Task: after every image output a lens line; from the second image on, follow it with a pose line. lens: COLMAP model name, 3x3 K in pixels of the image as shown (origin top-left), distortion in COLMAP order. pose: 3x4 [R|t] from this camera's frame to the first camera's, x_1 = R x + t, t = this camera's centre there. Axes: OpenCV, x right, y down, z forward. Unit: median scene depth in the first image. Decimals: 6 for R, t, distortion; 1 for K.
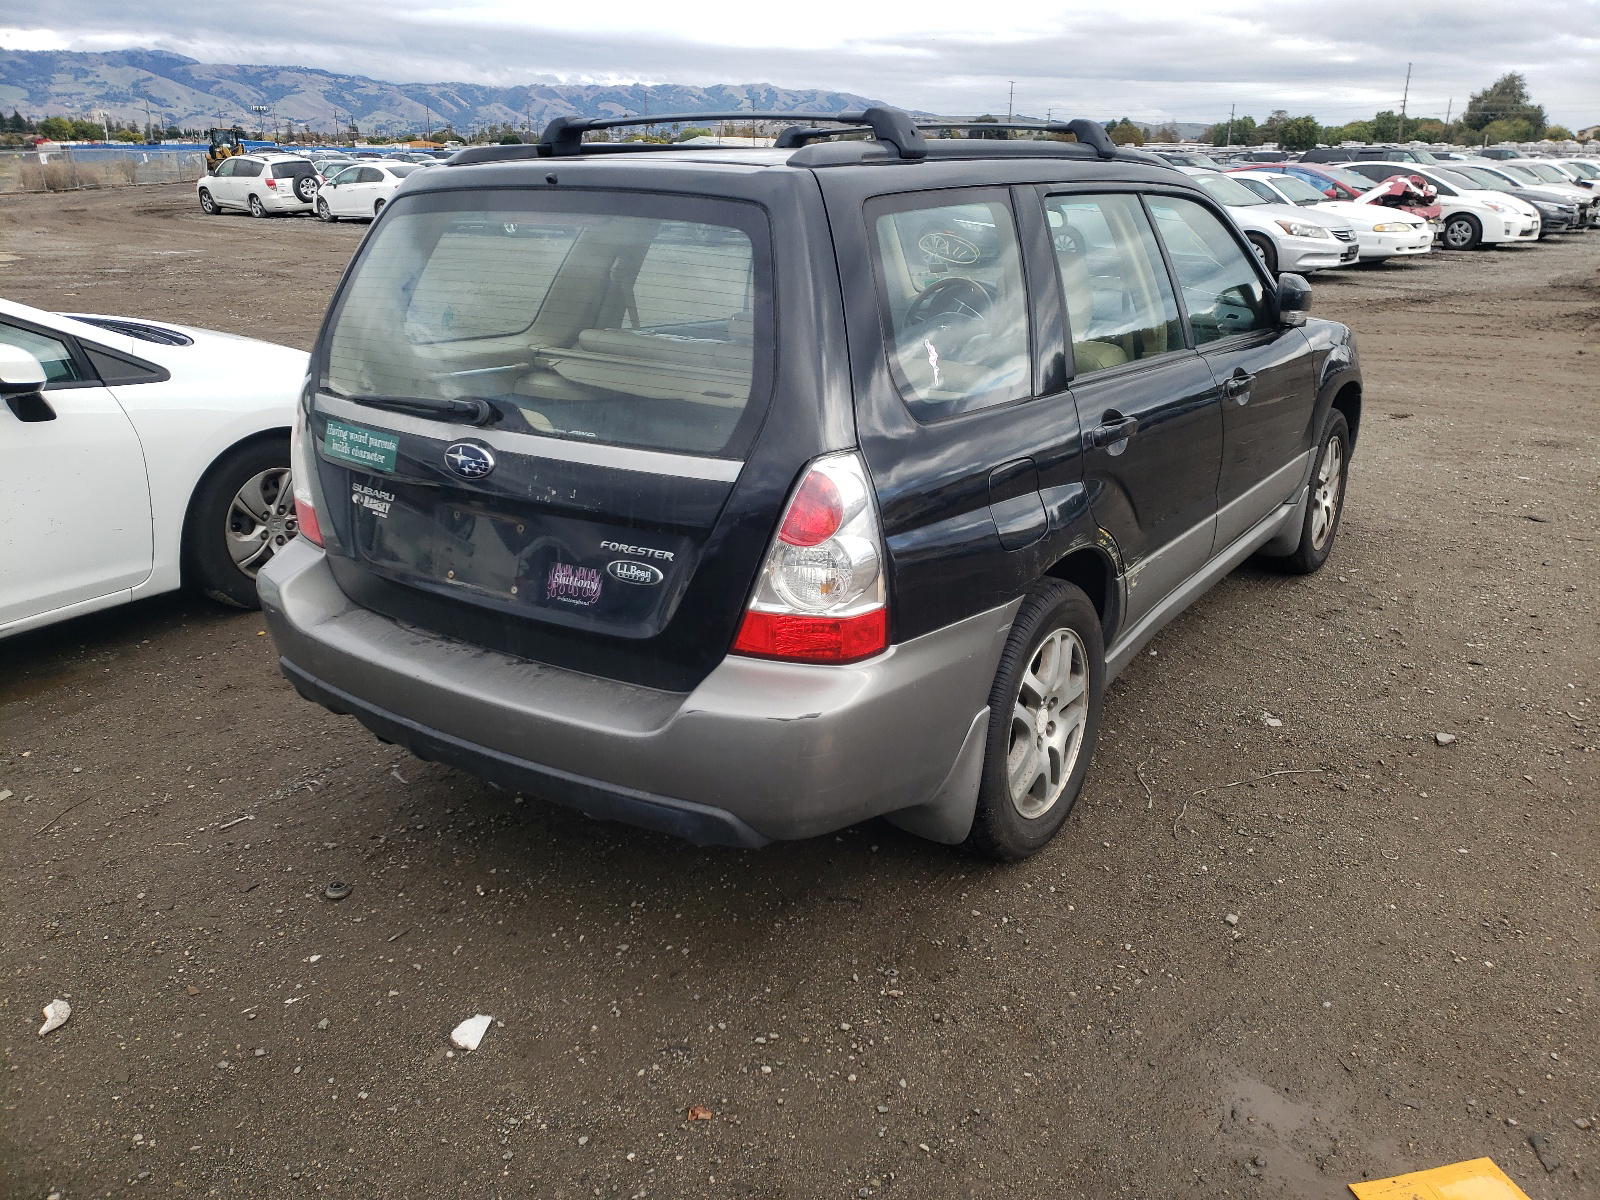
lens RADIAL K [[1218.3, 0, 799.9], [0, 1218.3, 567.0], [0, 0, 1]] dist [0.009487, 0.002936]
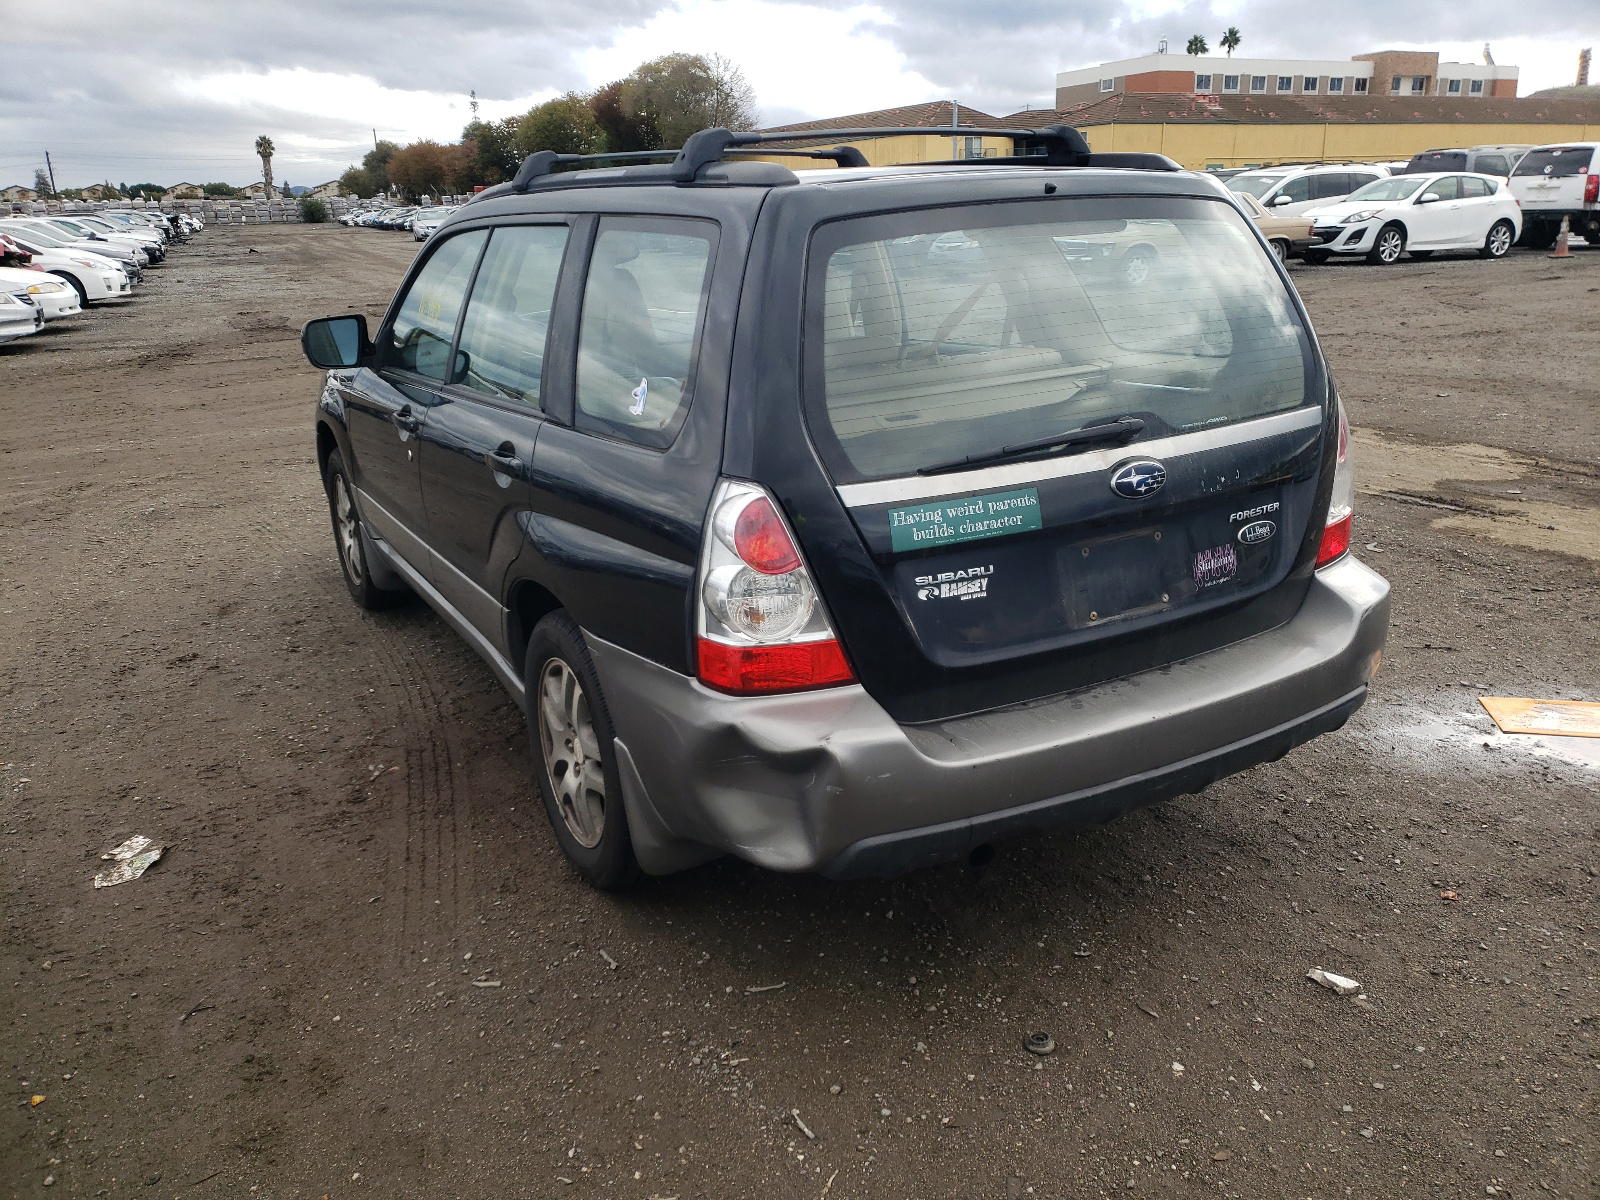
lens RADIAL K [[1200.0, 0, 800.0], [0, 1200.0, 600.0], [0, 0, 1]] dist [0.090096, 0.002095]
pose [[0.486212, -0.301386, 0.820222, -1.146712], [0.320159, 0.934811, 0.153707, -0.218427], [-0.813078, 0.187867, 0.551008, 0.672443]]
